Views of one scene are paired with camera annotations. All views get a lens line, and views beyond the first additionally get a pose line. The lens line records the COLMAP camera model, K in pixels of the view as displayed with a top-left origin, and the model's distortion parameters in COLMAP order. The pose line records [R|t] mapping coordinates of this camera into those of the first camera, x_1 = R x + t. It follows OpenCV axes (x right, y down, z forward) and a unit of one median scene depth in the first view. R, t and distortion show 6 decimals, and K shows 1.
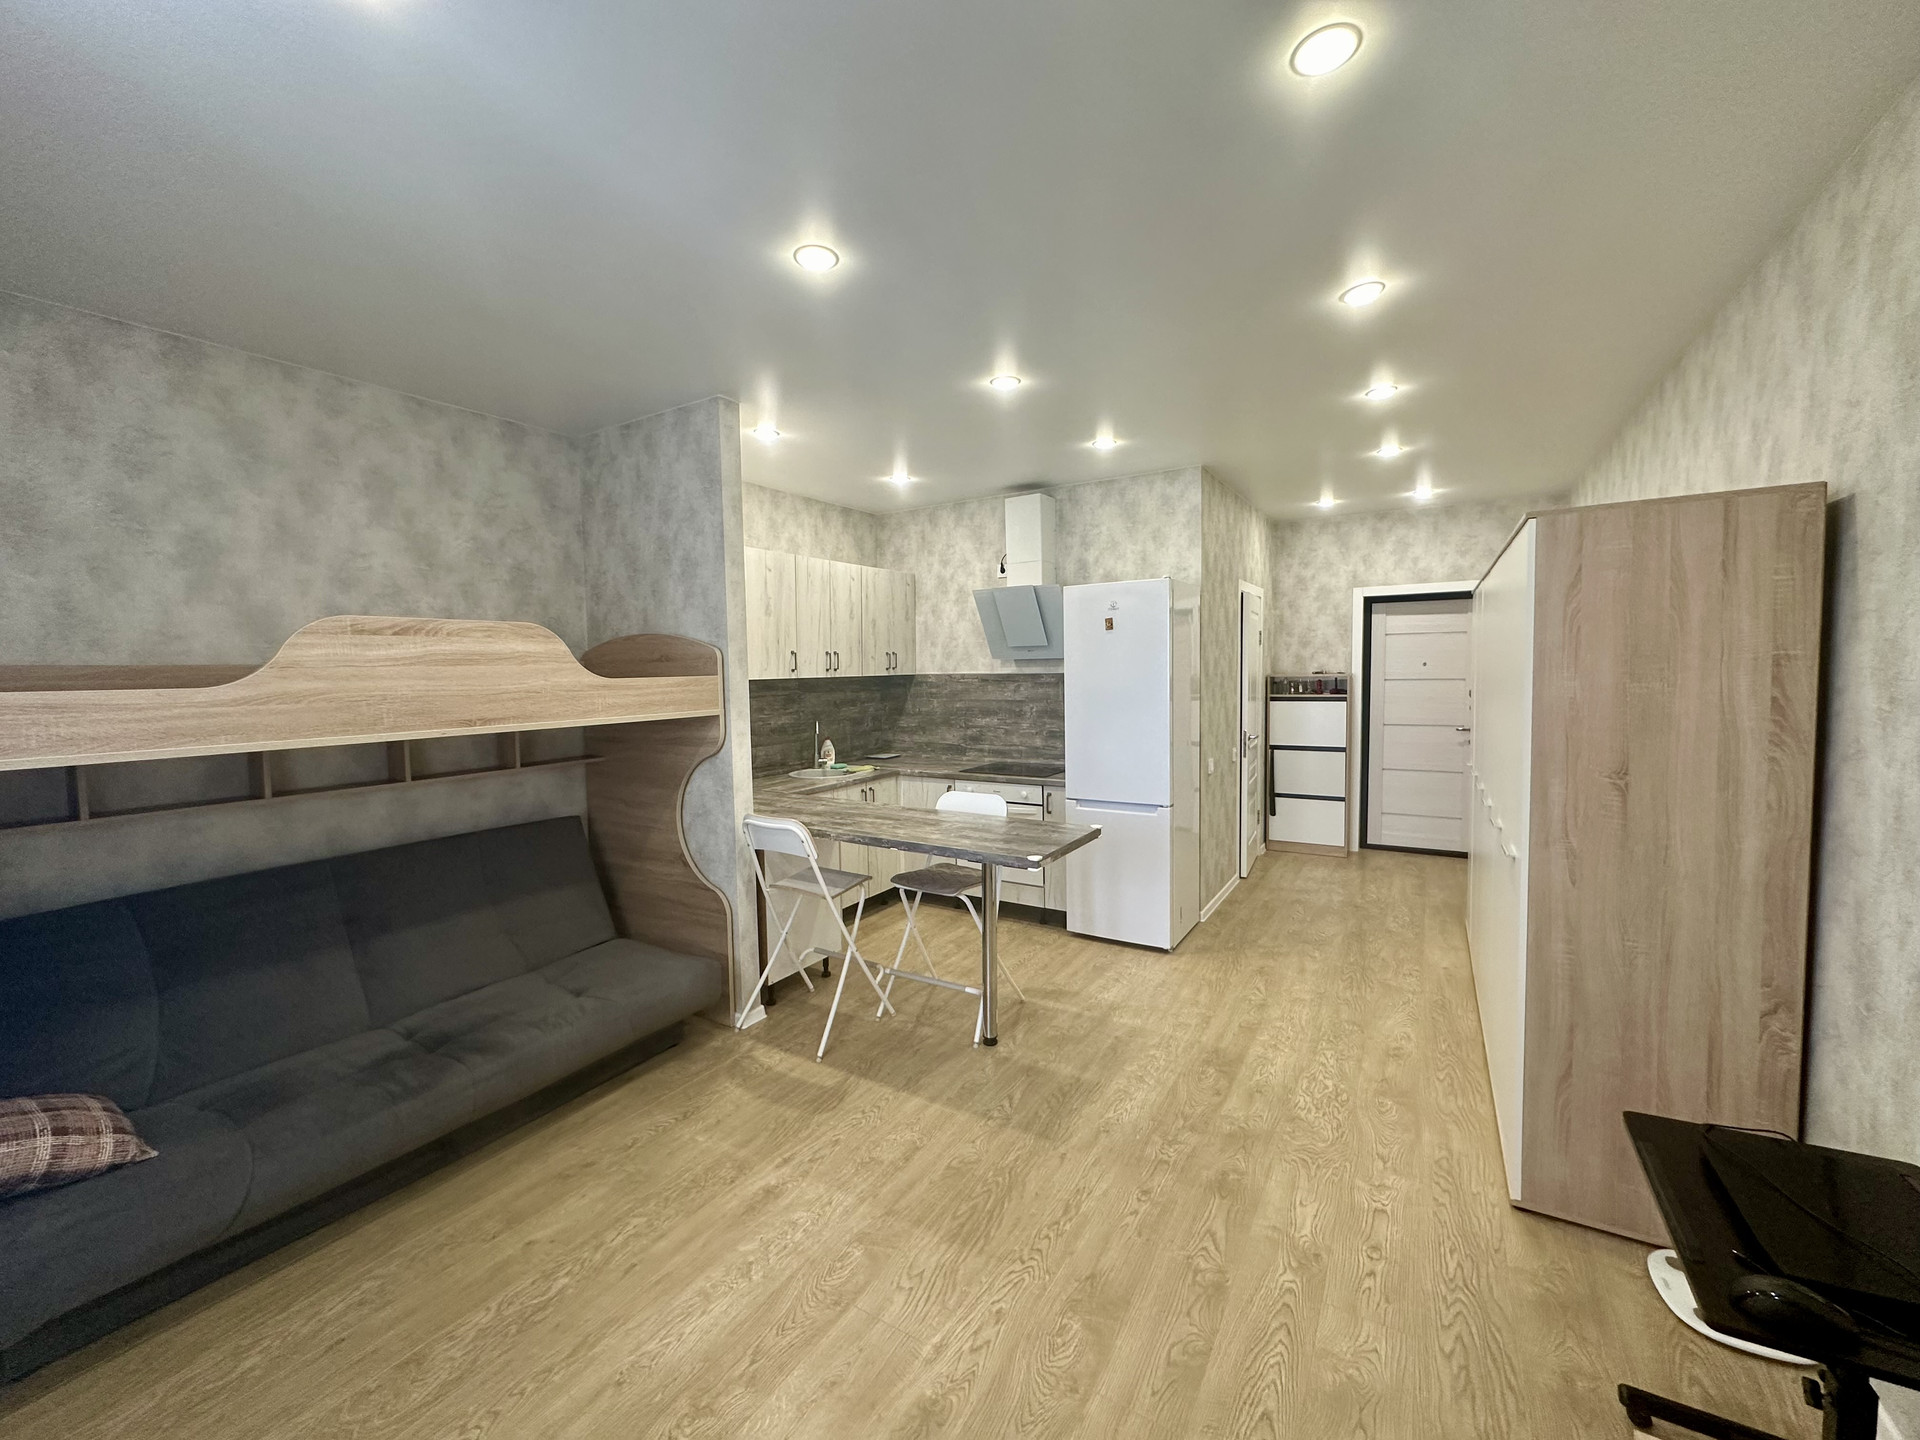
lens RADIAL K [[765.8, 0, 961.8], [0, 765.8, 719.2], [0, 0, 1]] dist [-0.004680, 0.001296]
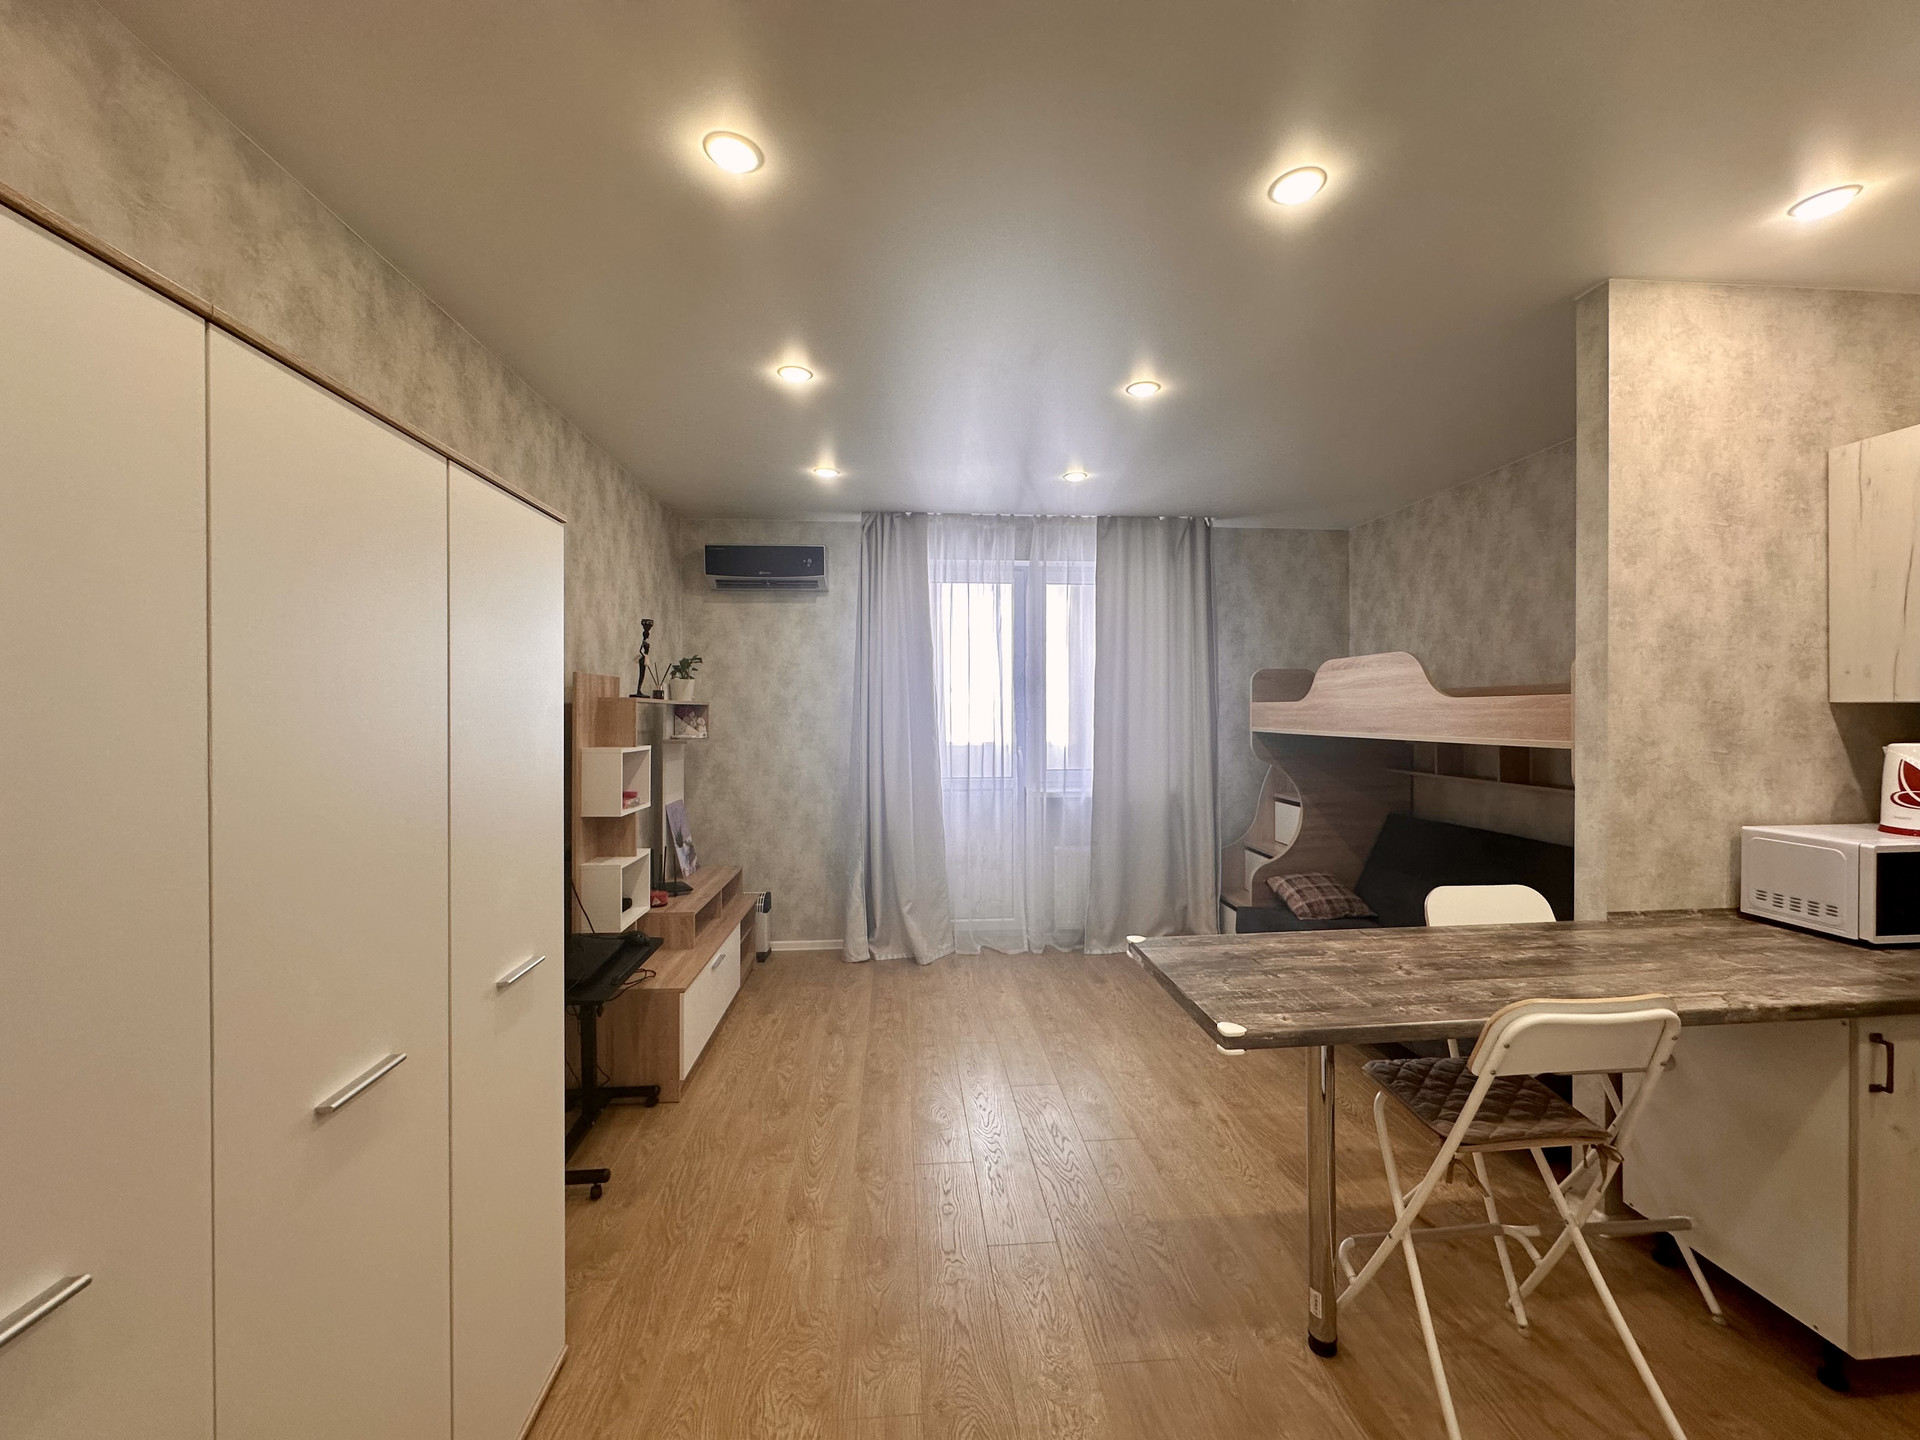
lens RADIAL K [[765.8, 0, 957.2], [0, 765.8, 719.8], [0, 0, 1]] dist [-0.004680, 0.001296]
pose [[-0.809895, 0.027034, -0.585952, 0.447504], [-0.021407, 0.996910, 0.075583, -0.059255], [0.586184, 0.073758, -0.806813, 0.985839]]
